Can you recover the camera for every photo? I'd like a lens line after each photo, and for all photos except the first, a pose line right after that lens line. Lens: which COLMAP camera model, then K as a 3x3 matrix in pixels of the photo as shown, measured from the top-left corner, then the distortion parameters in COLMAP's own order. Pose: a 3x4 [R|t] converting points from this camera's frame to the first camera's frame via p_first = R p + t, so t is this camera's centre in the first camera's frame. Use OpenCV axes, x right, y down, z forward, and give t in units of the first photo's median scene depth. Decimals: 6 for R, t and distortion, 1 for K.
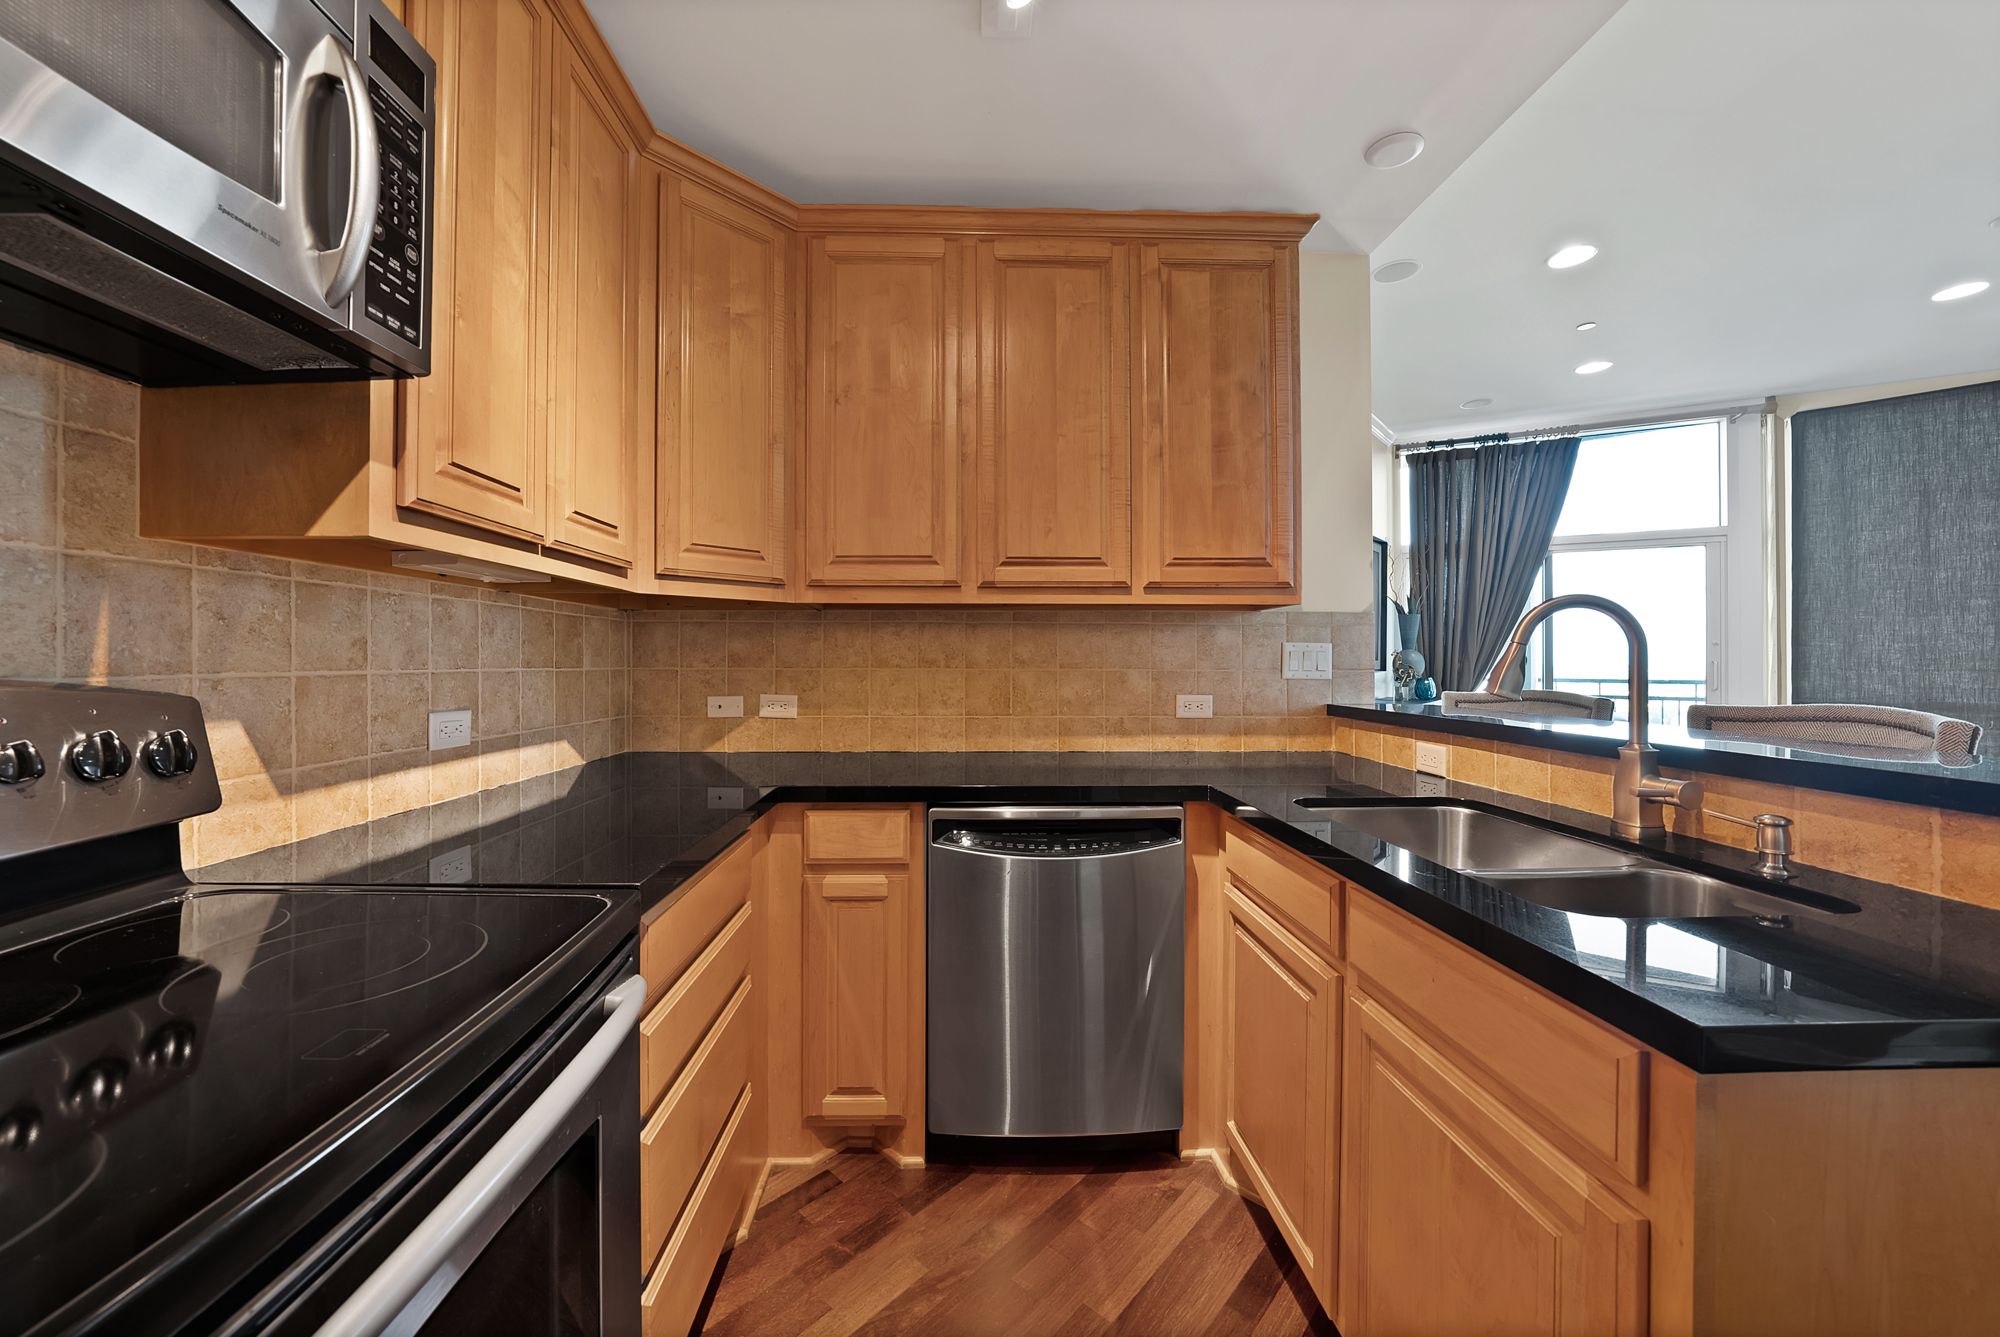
lens RADIAL K [[723.4, 0, 961.2], [0, 723.4, 657.2], [0, 0, 1]] dist [-0.019765, 0.000220]
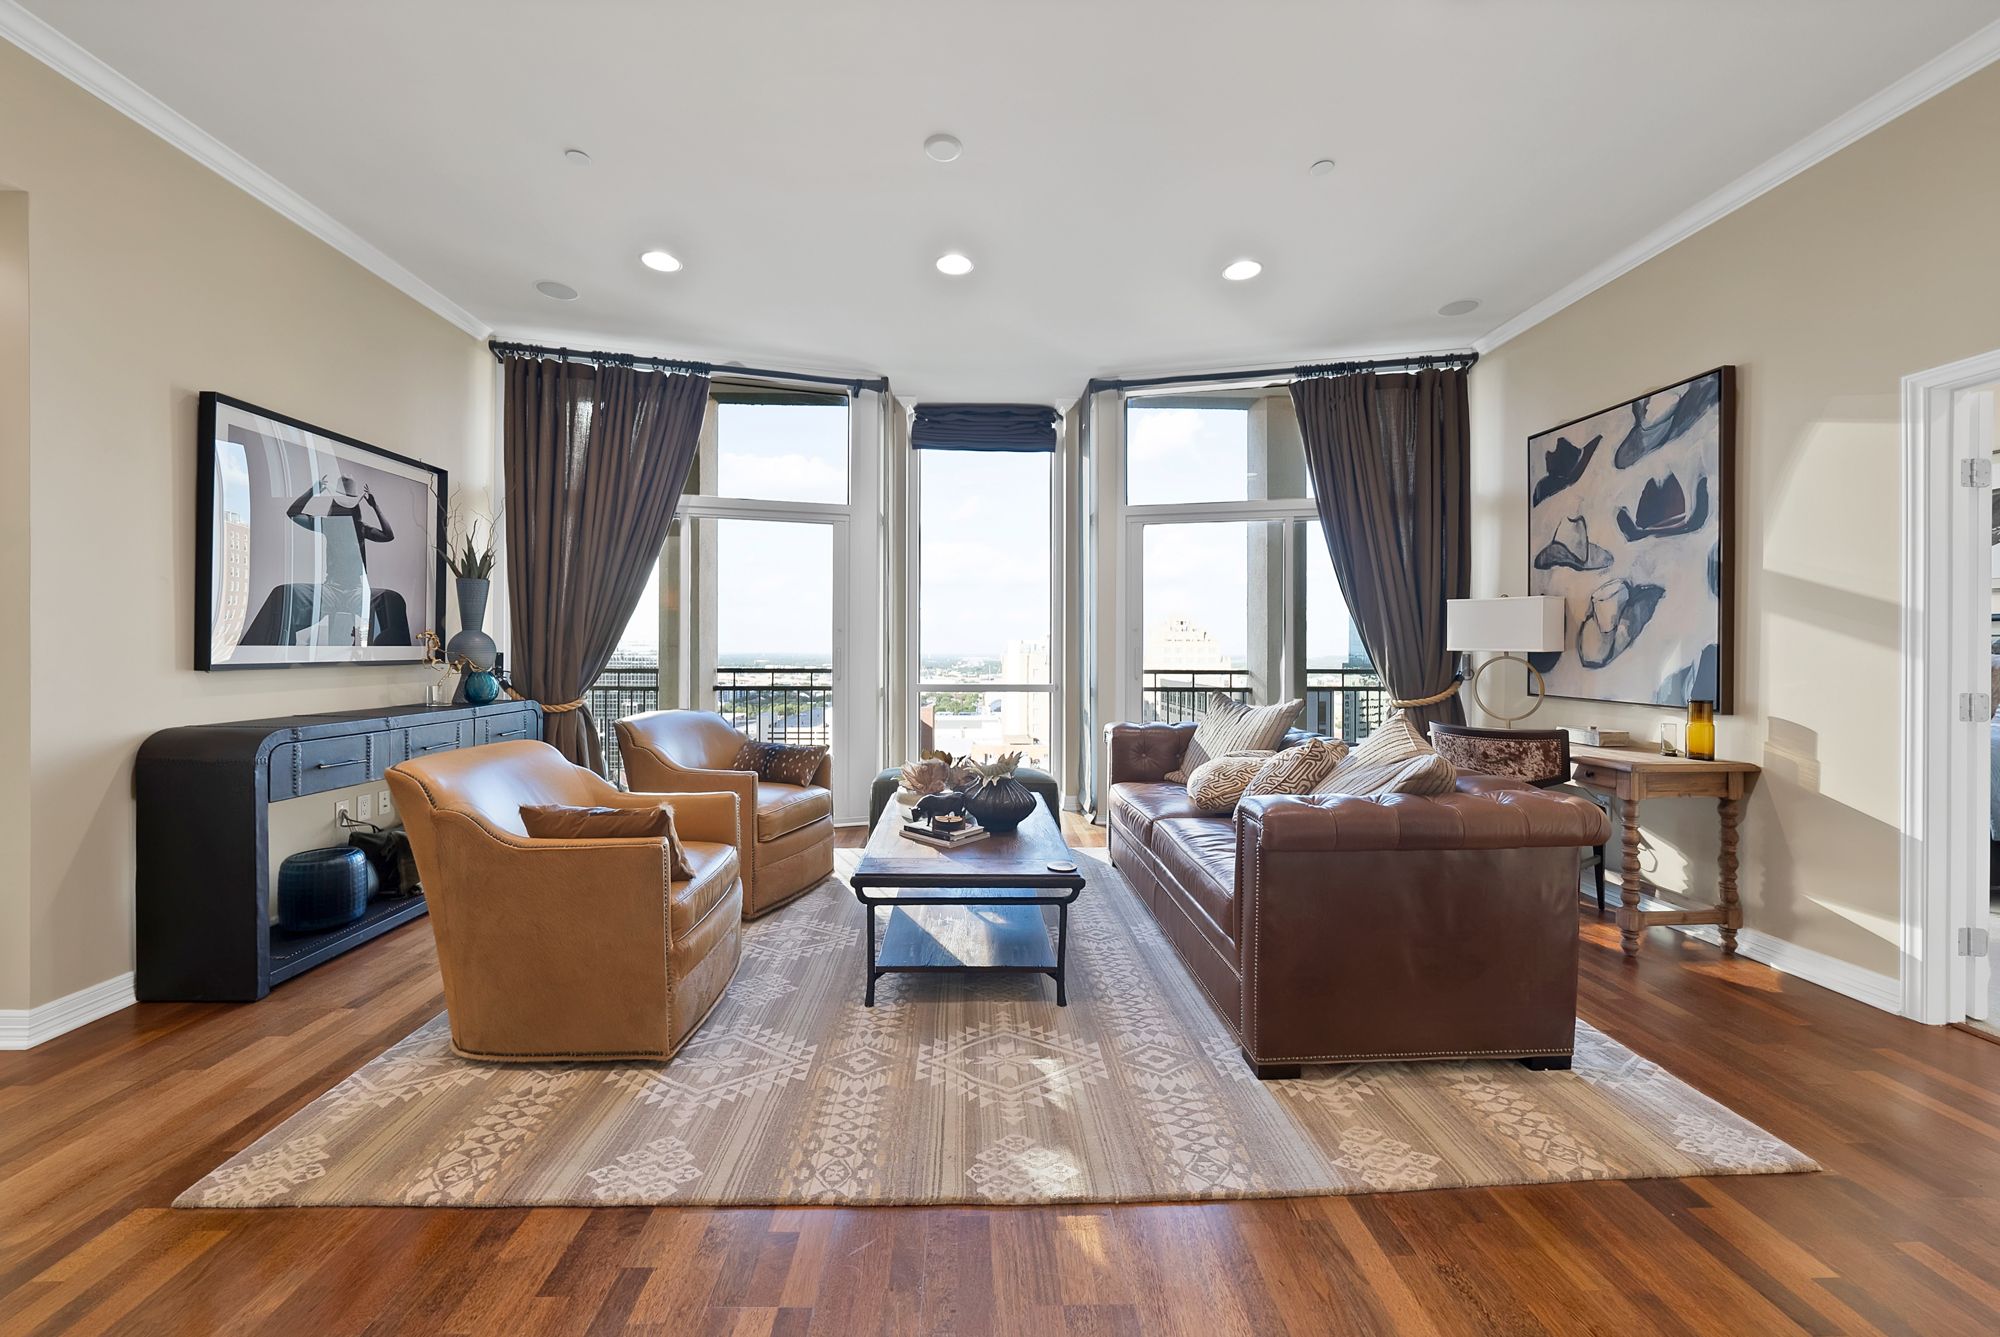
lens RADIAL K [[736.1, 0, 989.5], [0, 736.1, 651.5], [0, 0, 1]] dist [-0.021520, 0.000236]
pose [[0.704708, 0.000627, 0.709498, 1.125968], [-0.005973, 0.999969, 0.005049, 0.008236], [-0.709473, -0.007795, 0.704690, 0.369066]]
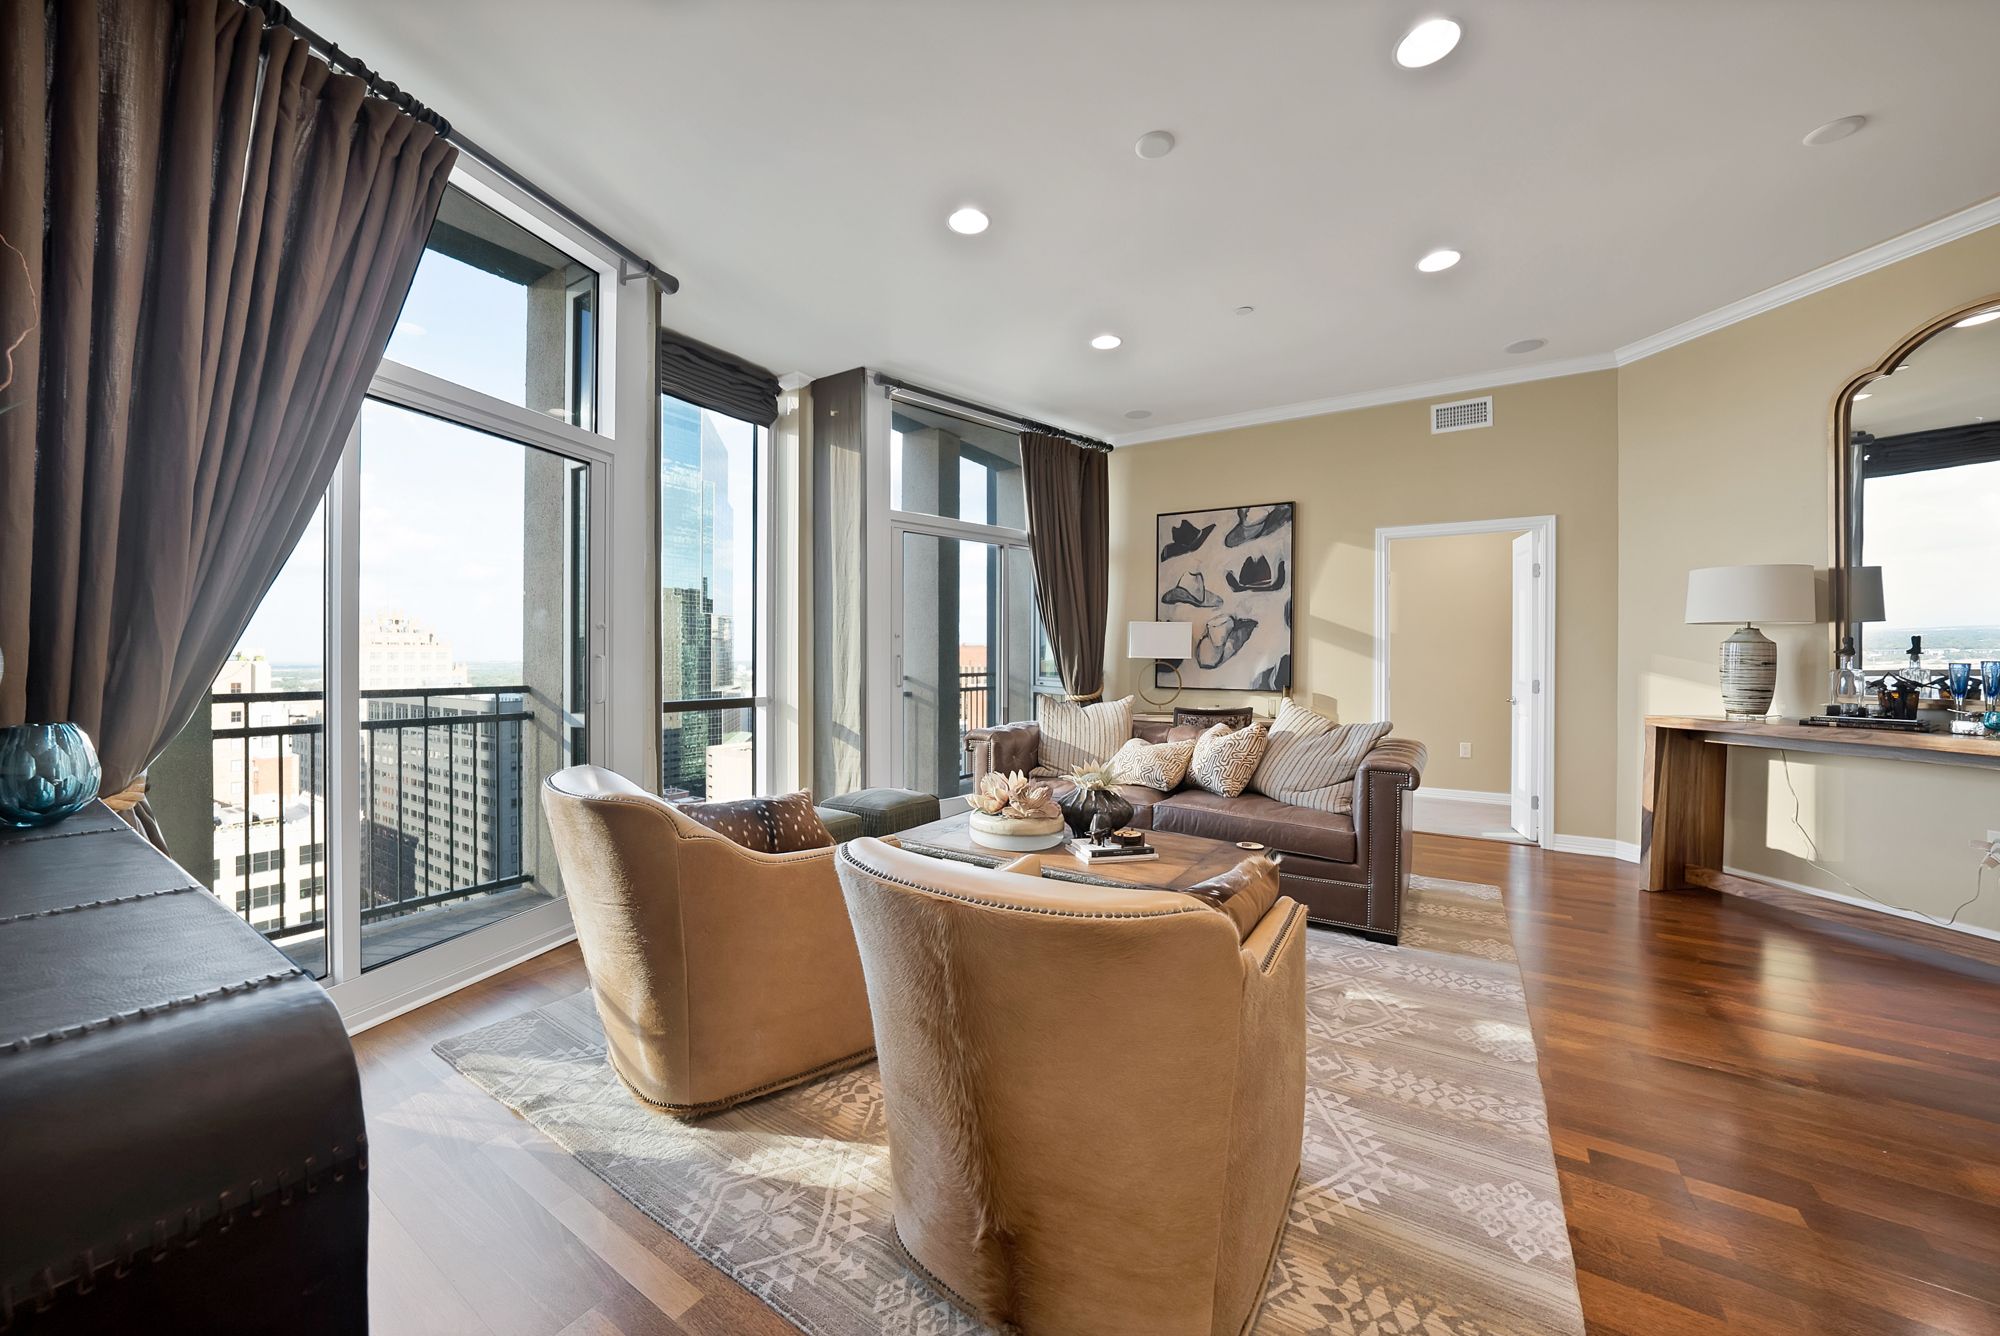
lens RADIAL K [[728.8, 0, 994.3], [0, 728.8, 659.0], [0, 0, 1]] dist [-0.029659, 0.006301]
pose [[-0.186586, -0.002087, 0.982436, 0.843509], [-0.007563, 0.999971, 0.000687, 0.013488], [-0.982409, -0.007302, -0.186597, 1.695068]]
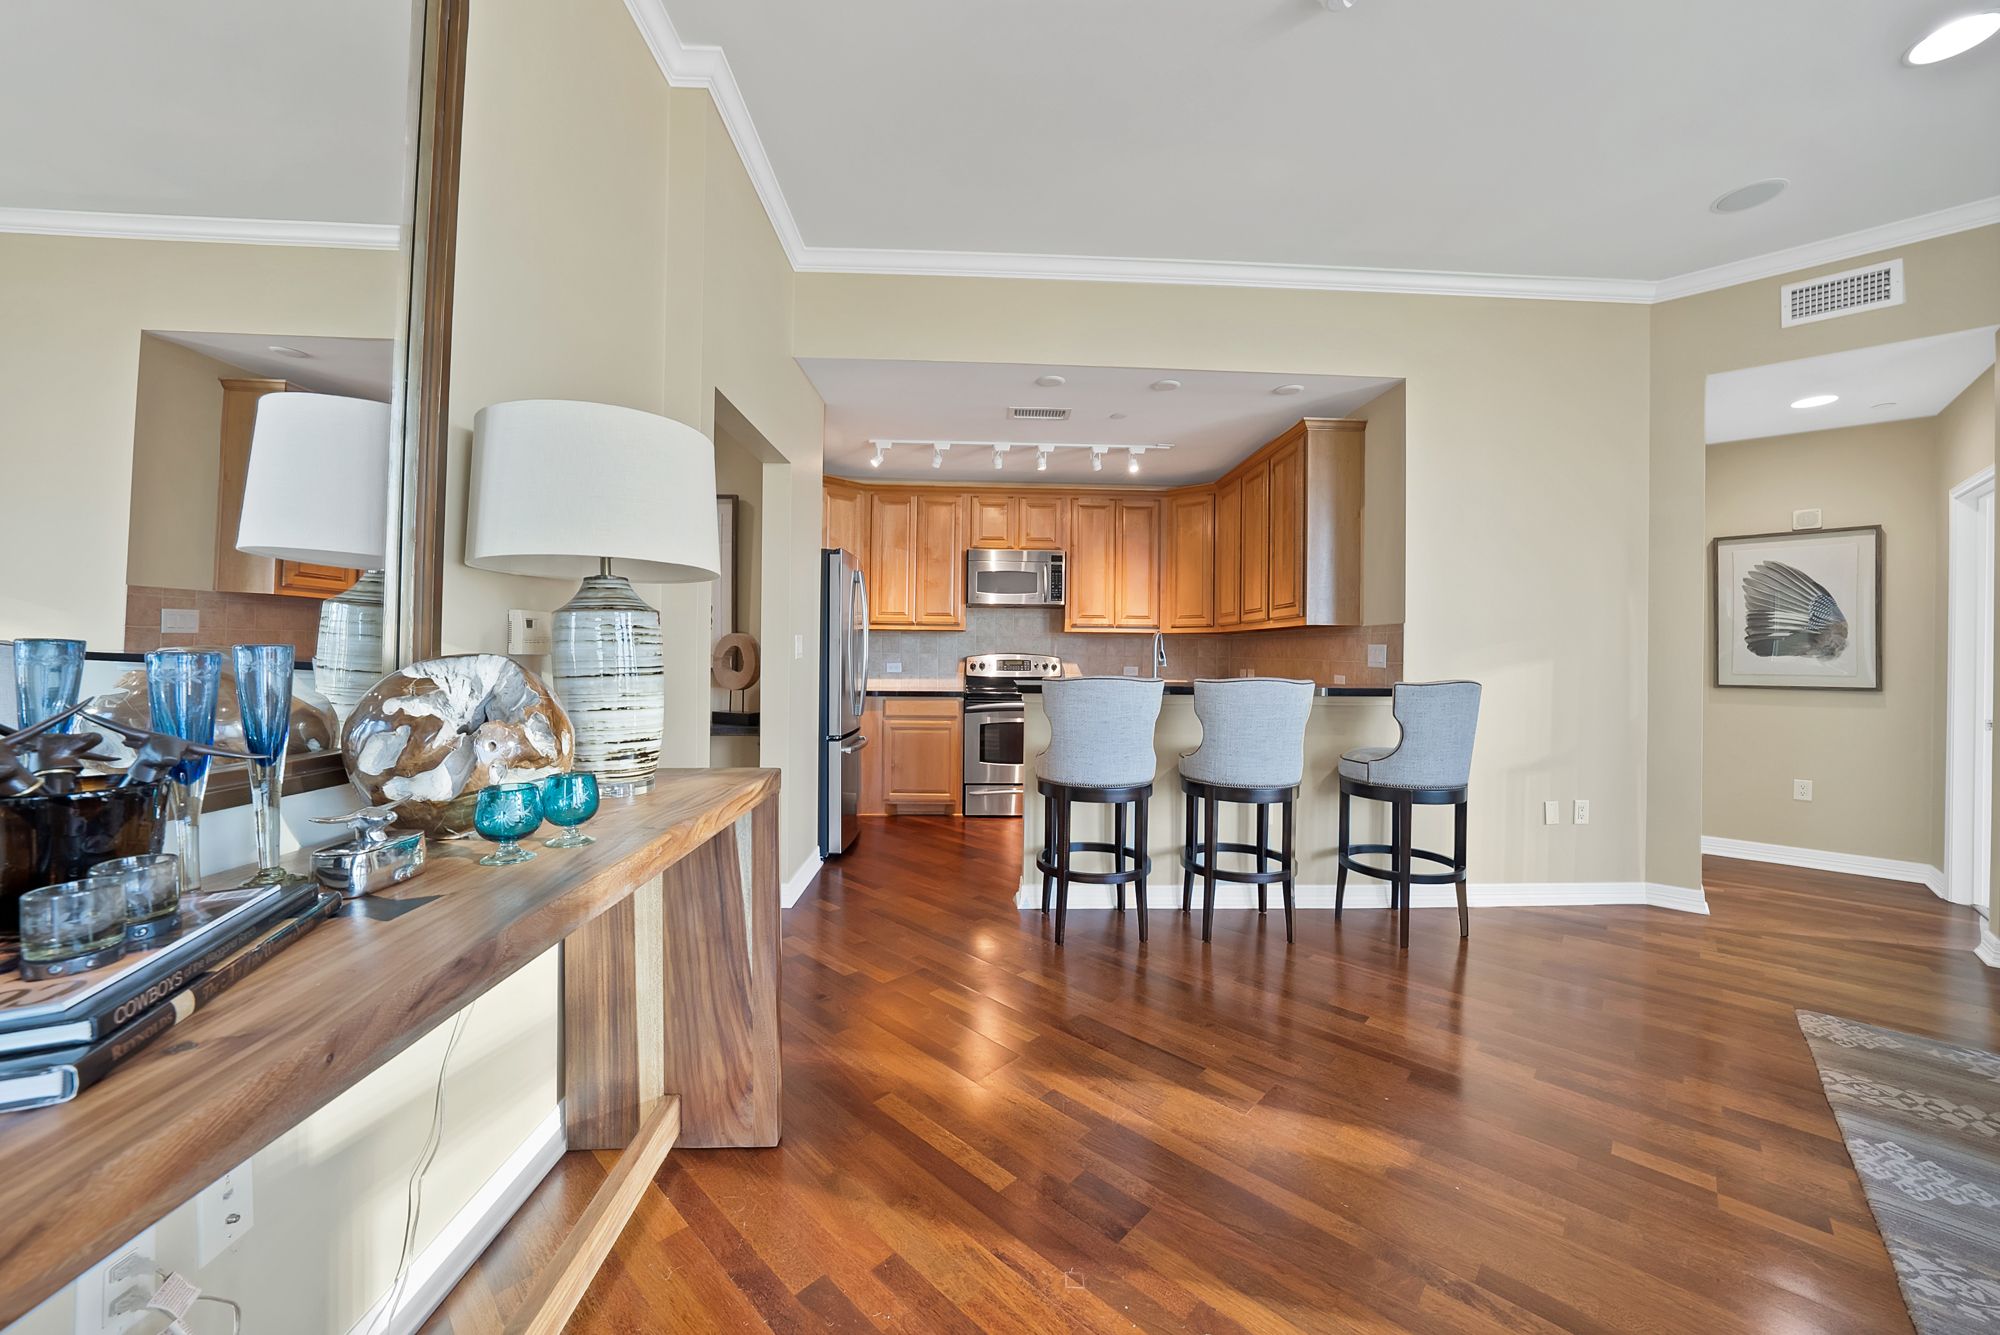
lens RADIAL K [[717.0, 0, 997.4], [0, 717.0, 656.2], [0, 0, 1]] dist [-0.031506, 0.006097]
pose [[0.001980, 0.005999, -0.999980, 2.069123], [-0.005472, 0.999967, 0.005988, 0.001292], [0.999983, 0.005460, 0.002013, 0.170724]]
